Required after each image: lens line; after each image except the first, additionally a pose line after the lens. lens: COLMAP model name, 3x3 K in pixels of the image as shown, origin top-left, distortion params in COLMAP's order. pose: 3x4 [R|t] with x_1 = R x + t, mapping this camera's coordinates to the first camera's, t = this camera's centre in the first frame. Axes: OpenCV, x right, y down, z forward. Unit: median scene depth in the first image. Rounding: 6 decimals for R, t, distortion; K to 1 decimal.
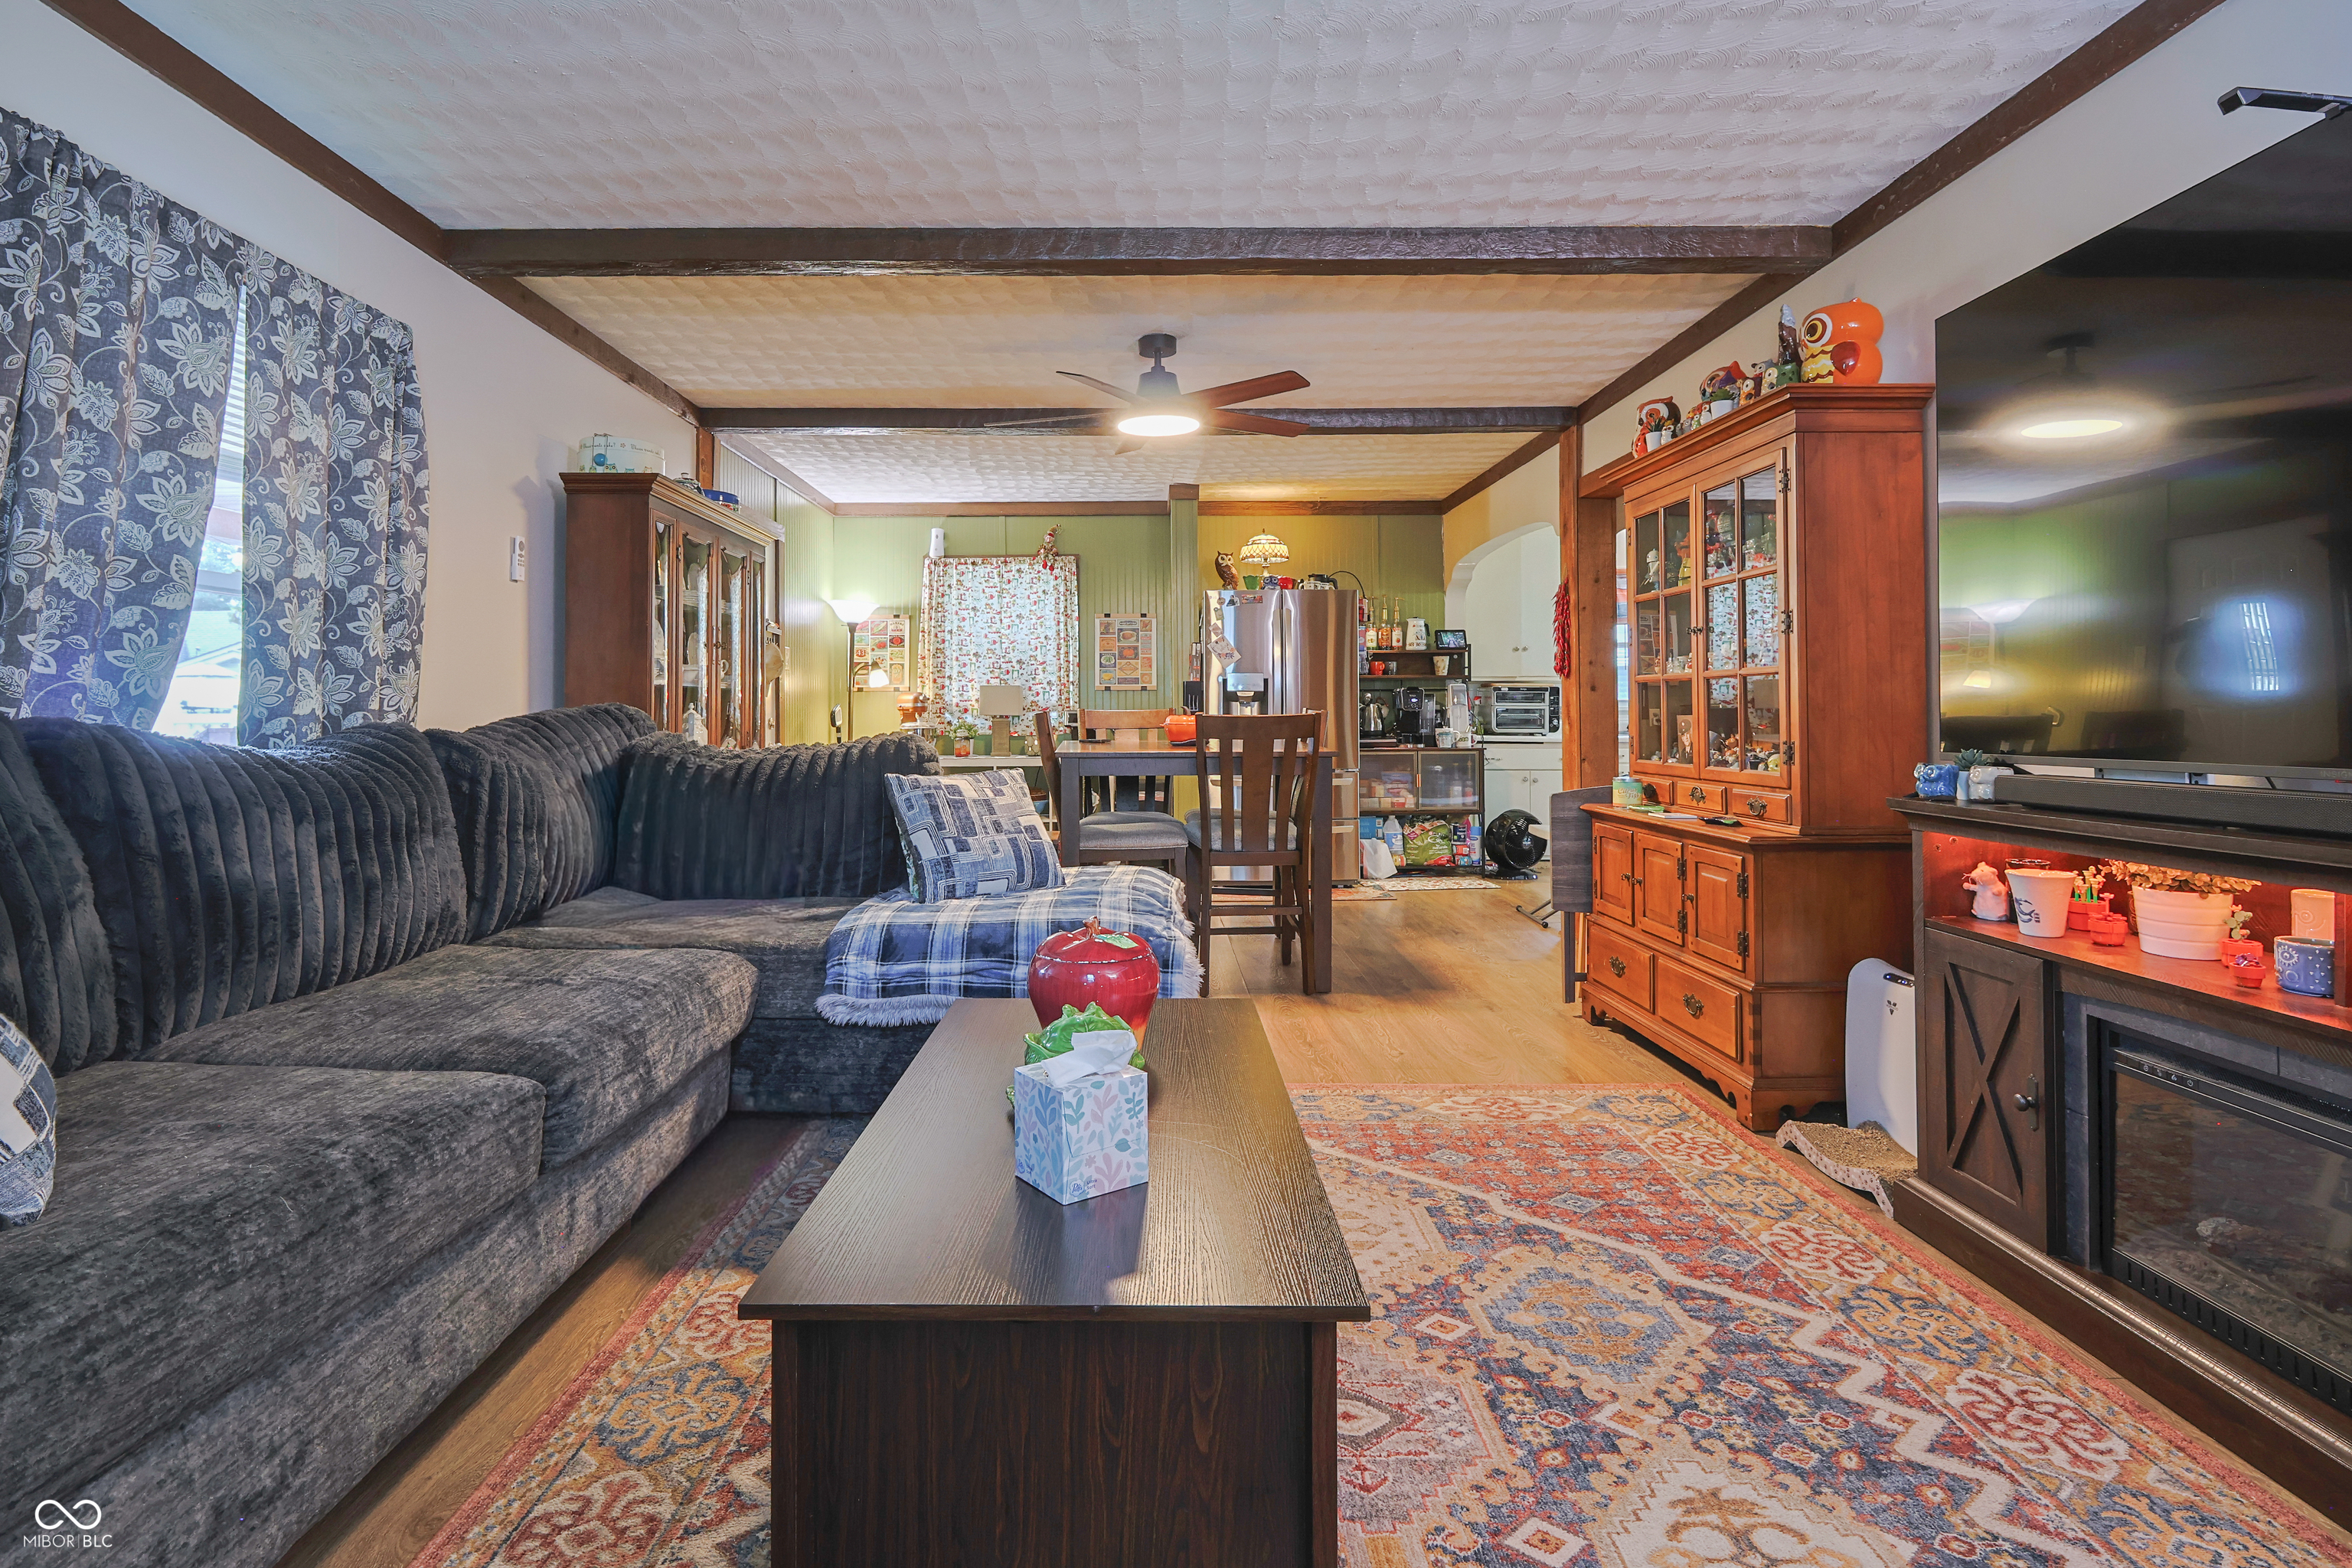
lens RADIAL K [[1100.5, 0, 1173.9], [0, 1100.5, 705.3], [0, 0, 1]] dist [-0.010302, 0.003909]
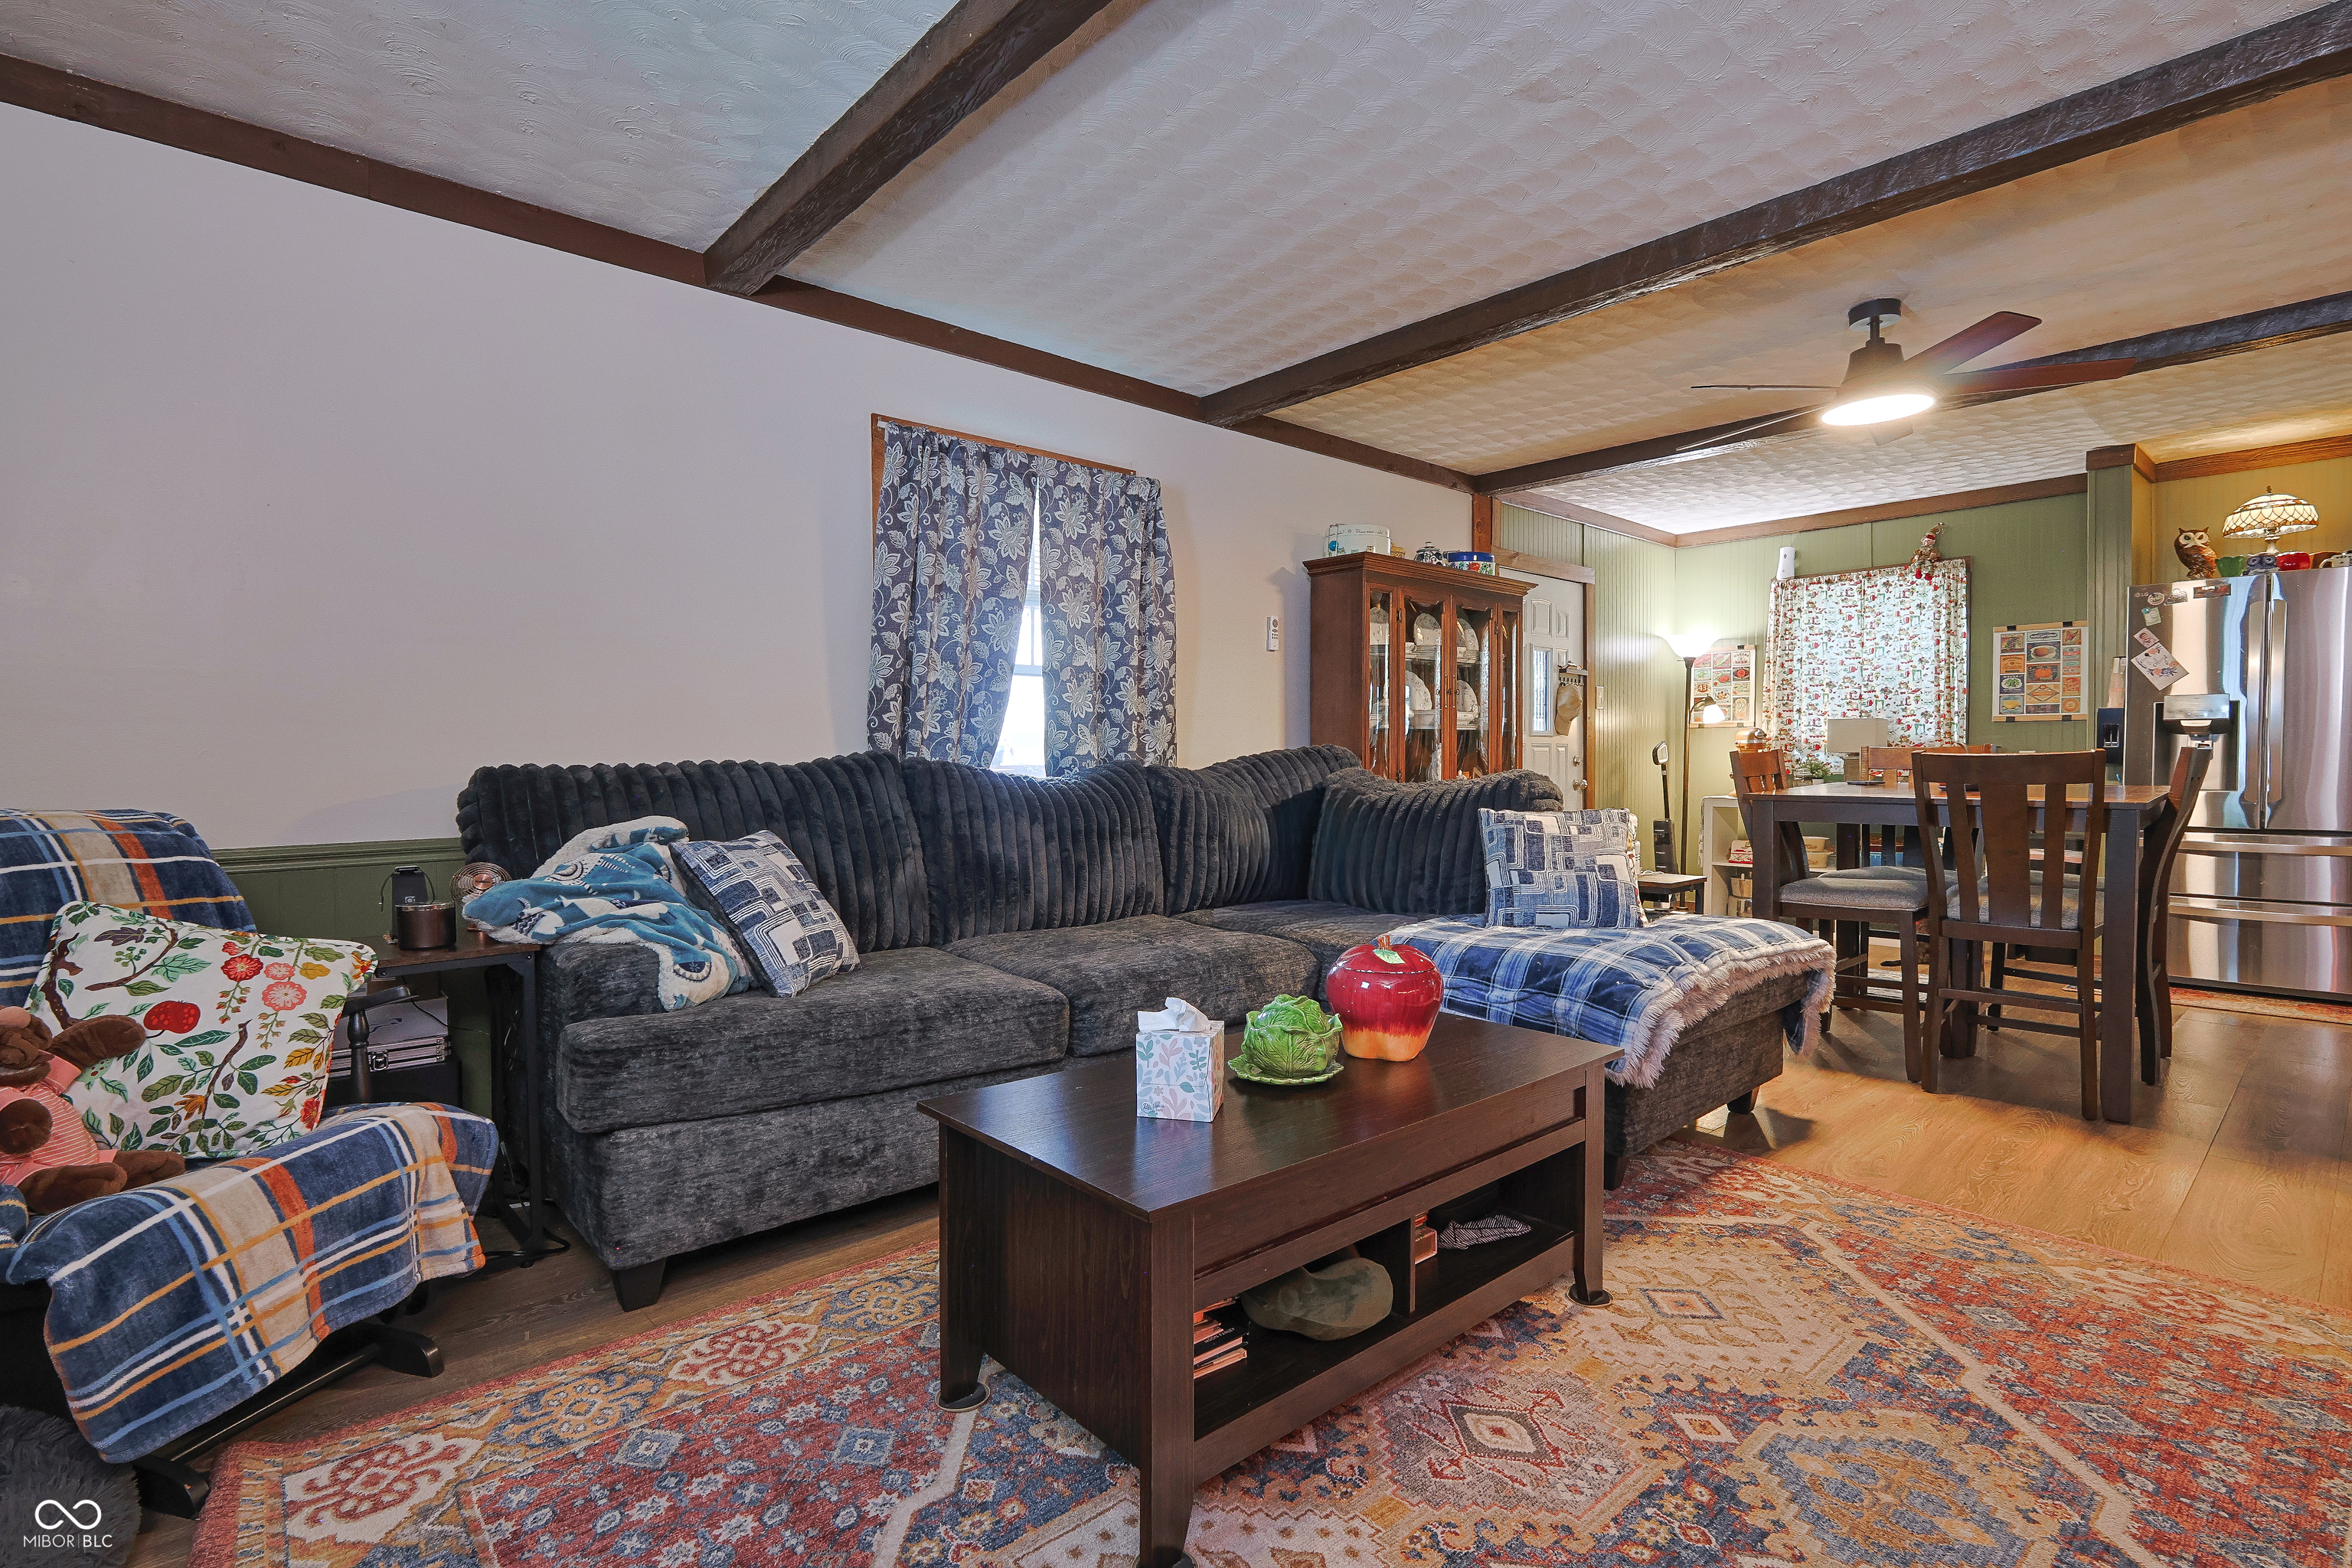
lens RADIAL K [[1100.5, 0, 1194.0], [0, 1100.5, 787.7], [0, 0, 1]] dist [-0.010302, 0.003909]
pose [[0.681351, 0.021970, -0.731627, 0.419207], [0.008656, 0.999238, 0.038067, -0.002624], [0.731906, -0.032270, 0.680641, 0.058431]]
